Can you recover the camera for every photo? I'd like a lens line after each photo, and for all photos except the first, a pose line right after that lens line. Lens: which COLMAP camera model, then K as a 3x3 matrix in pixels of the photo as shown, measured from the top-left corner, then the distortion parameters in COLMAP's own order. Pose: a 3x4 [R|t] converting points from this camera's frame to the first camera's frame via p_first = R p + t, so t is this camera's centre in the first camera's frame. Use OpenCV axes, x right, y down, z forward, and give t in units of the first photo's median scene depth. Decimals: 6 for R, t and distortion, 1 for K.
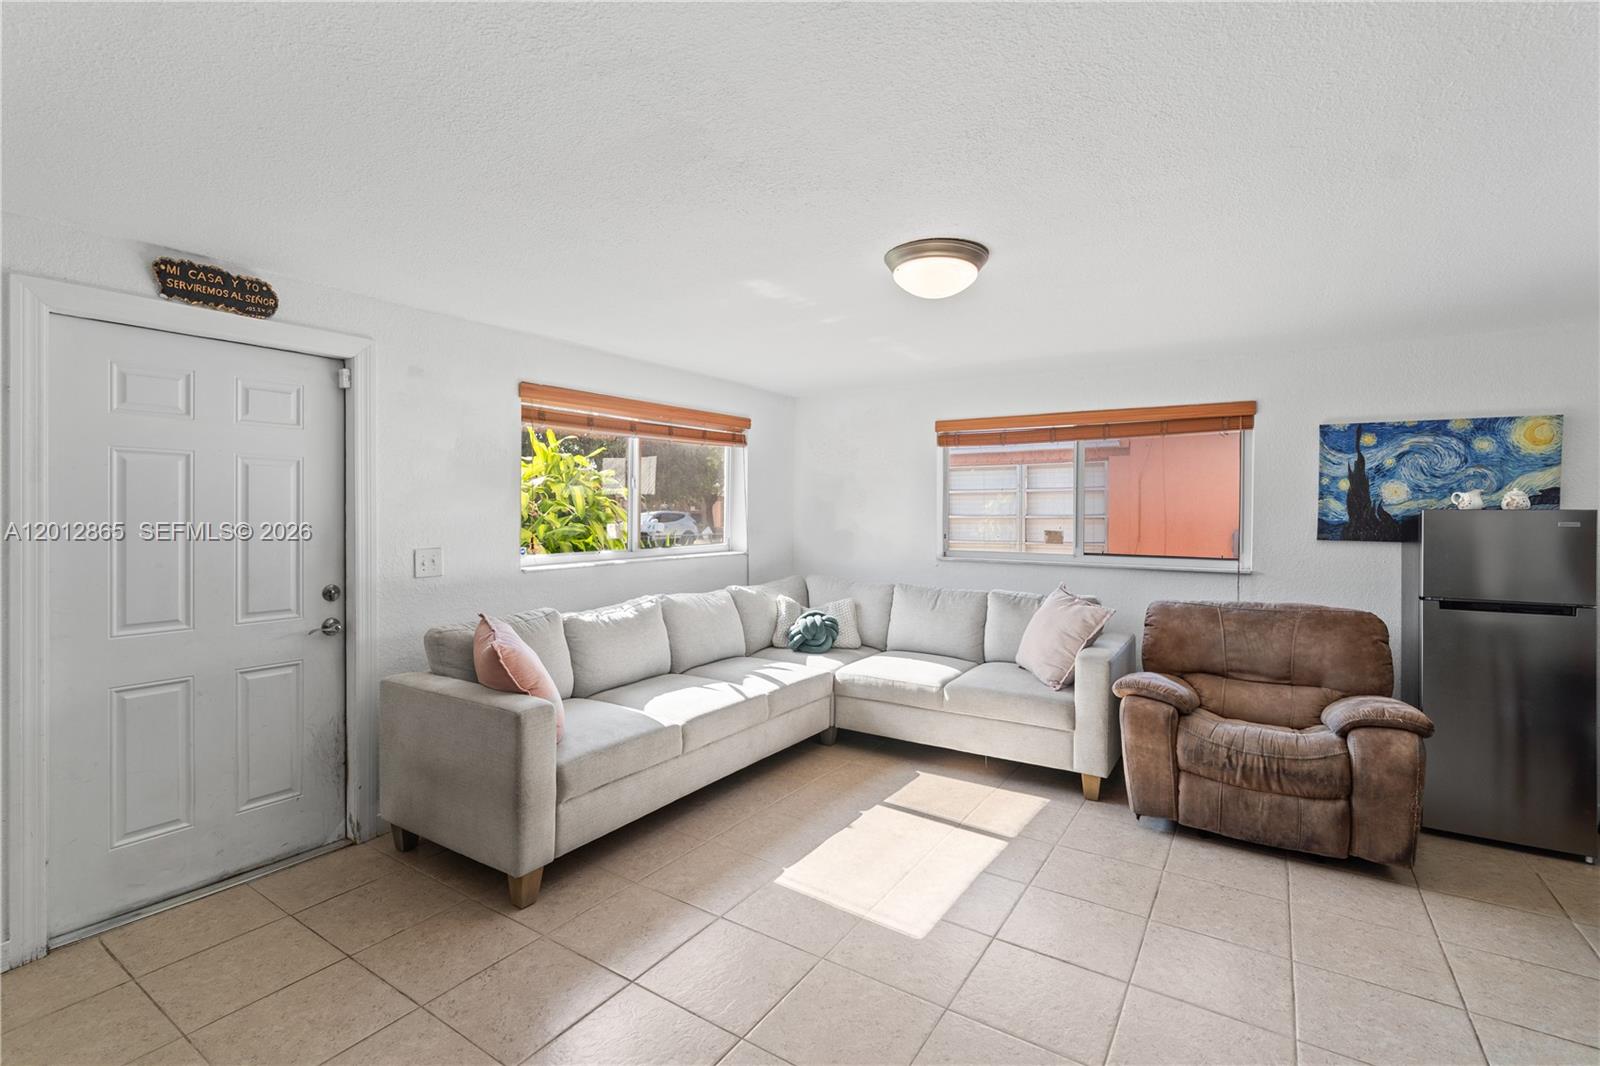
lens RADIAL K [[727.2, 0, 799.1], [0, 727.2, 515.8], [0, 0, 1]] dist [-0.012087, 0.005464]
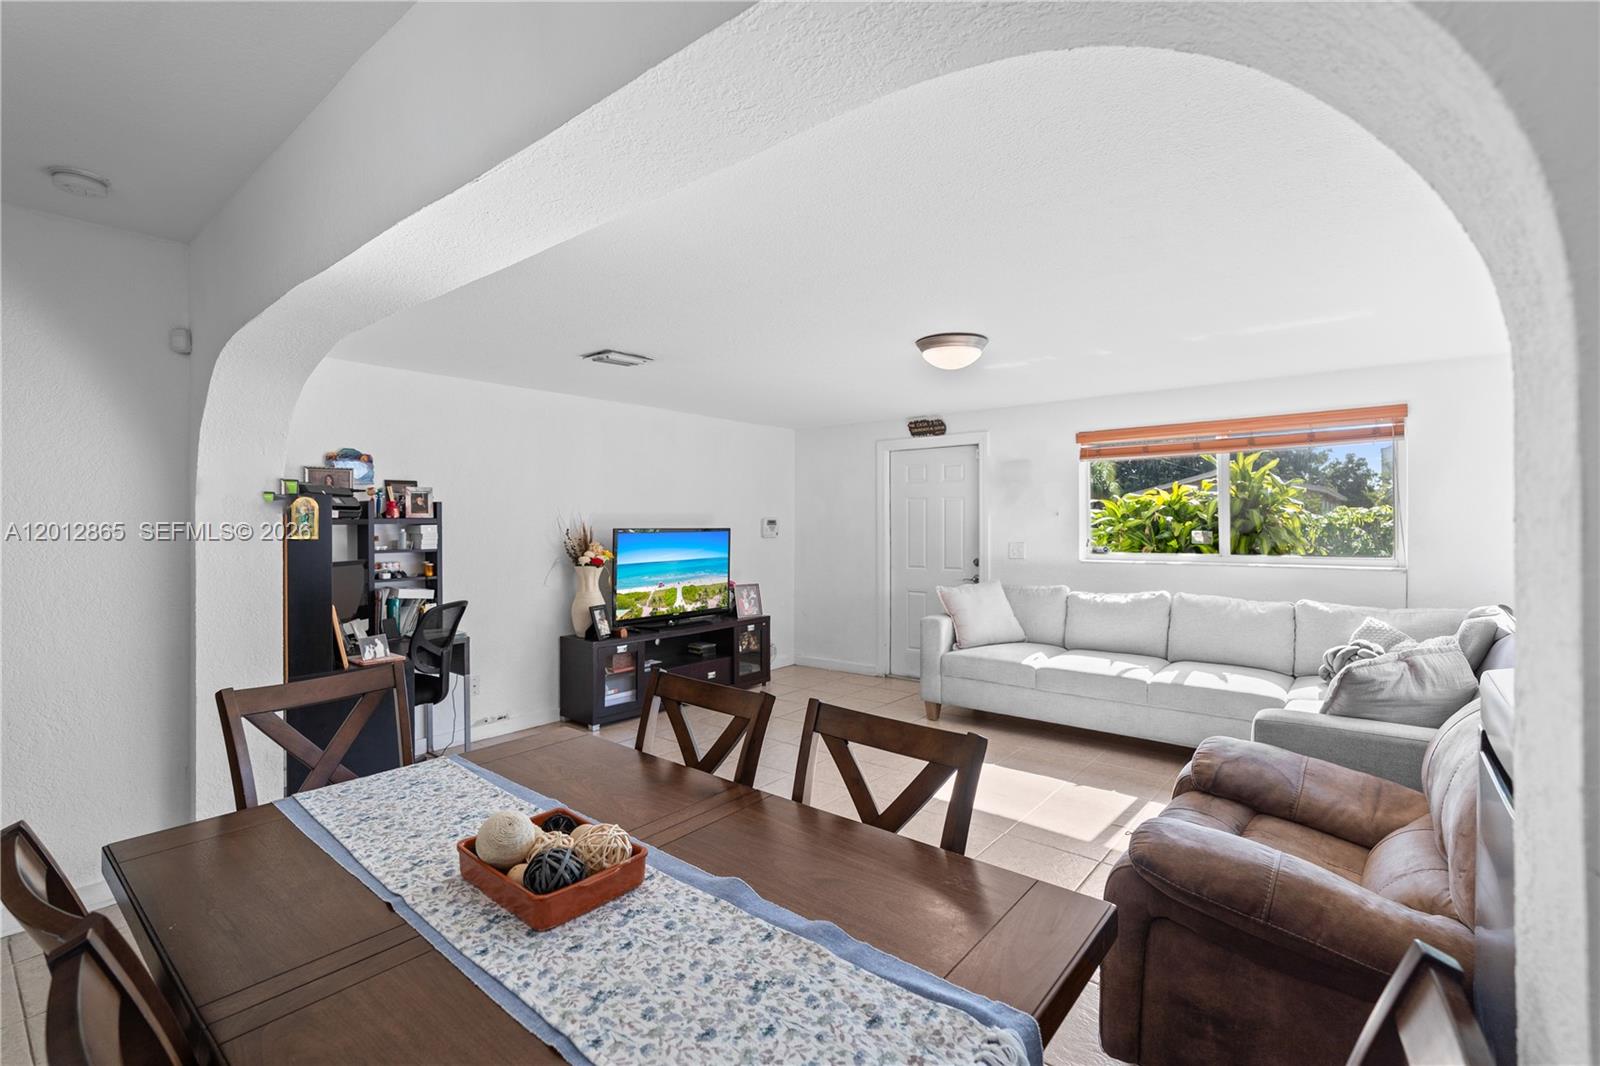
lens RADIAL K [[727.2, 0, 785.6], [0, 727.2, 519.7], [0, 0, 1]] dist [-0.012087, 0.005464]
pose [[-0.120534, -0.006623, -0.992687, 1.158938], [-0.002928, 0.999976, -0.006316, 0.003237], [0.992705, 0.002145, -0.120550, 0.590169]]
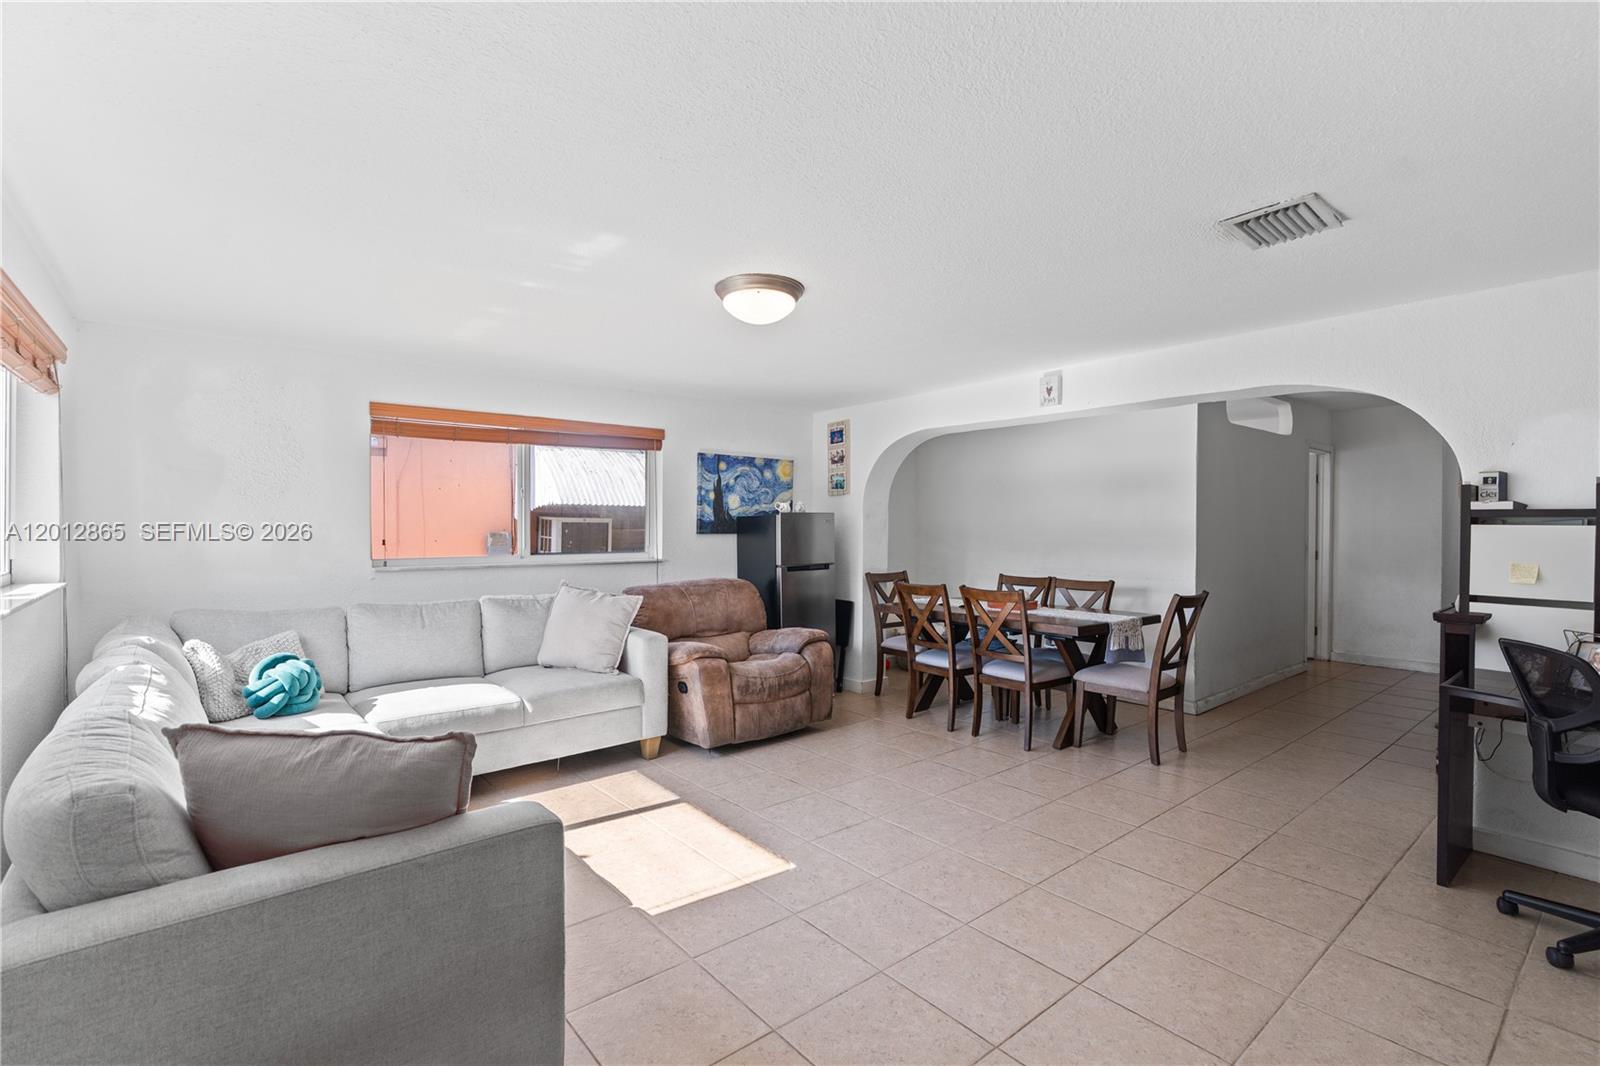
lens RADIAL K [[727.2, 0, 798.9], [0, 727.2, 532.4], [0, 0, 1]] dist [-0.012087, 0.005464]
pose [[0.296485, -0.018889, 0.954851, -0.625493], [0.006931, 0.999821, 0.017626, 0.007104], [-0.955012, 0.001392, 0.296562, 0.416013]]
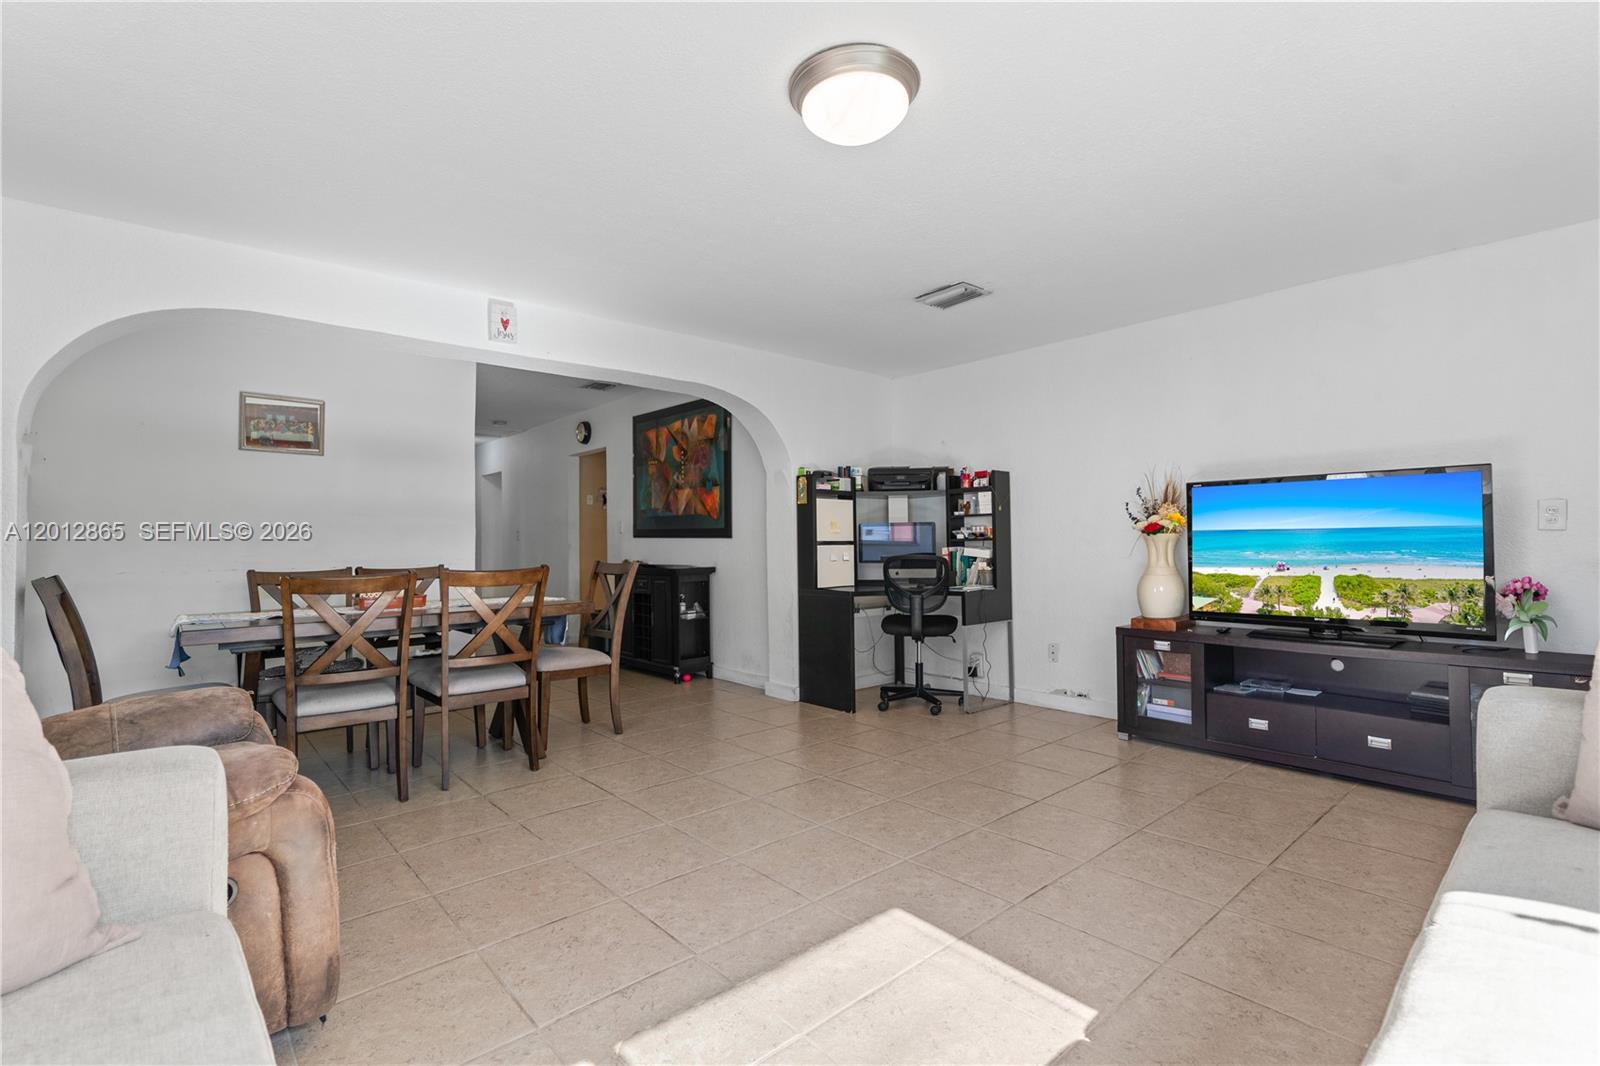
lens RADIAL K [[727.2, 0, 796.7], [0, 727.2, 533.3], [0, 0, 1]] dist [-0.012087, 0.005464]
pose [[-0.961041, 0.006085, 0.276339, 0.023519], [0.006492, 0.999979, 0.000559, 0.081599], [-0.276330, 0.002331, -0.961060, 1.222870]]
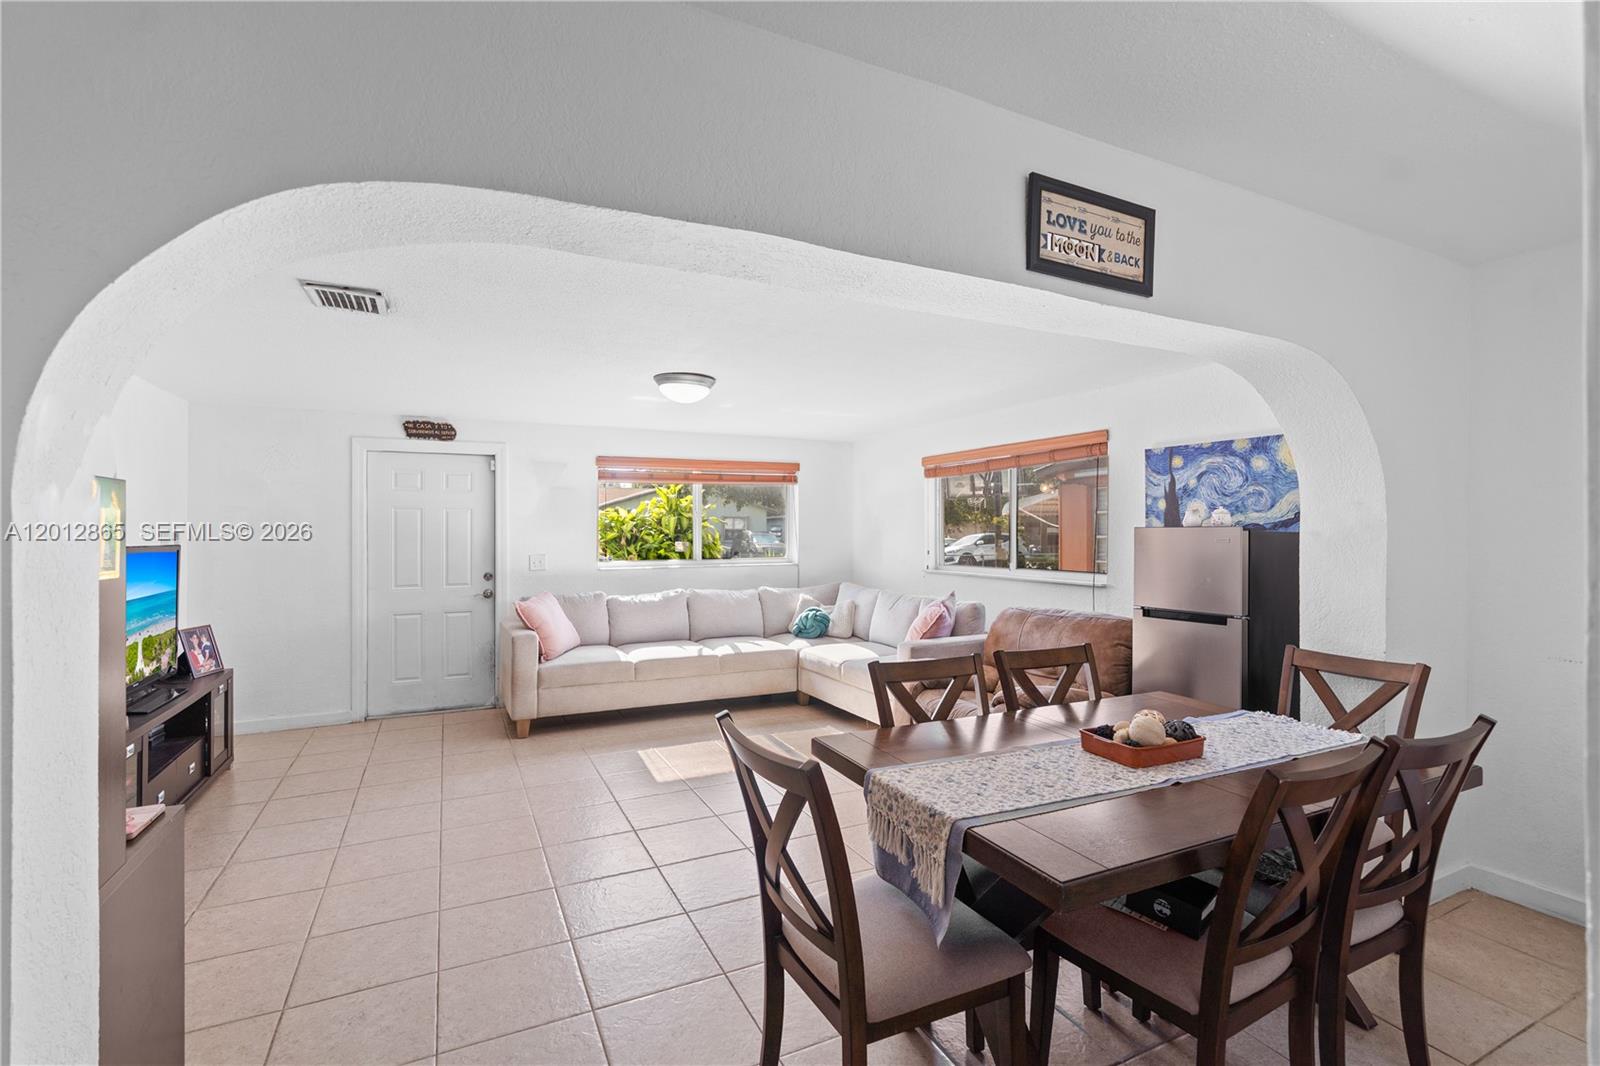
lens RADIAL K [[727.2, 0, 805.1], [0, 727.2, 533.0], [0, 0, 1]] dist [-0.012087, 0.005464]
pose [[0.861203, -0.006355, -0.508221, 0.884214], [0.002642, 0.999964, -0.008028, 0.006613], [0.508254, 0.005571, 0.861189, -0.199999]]
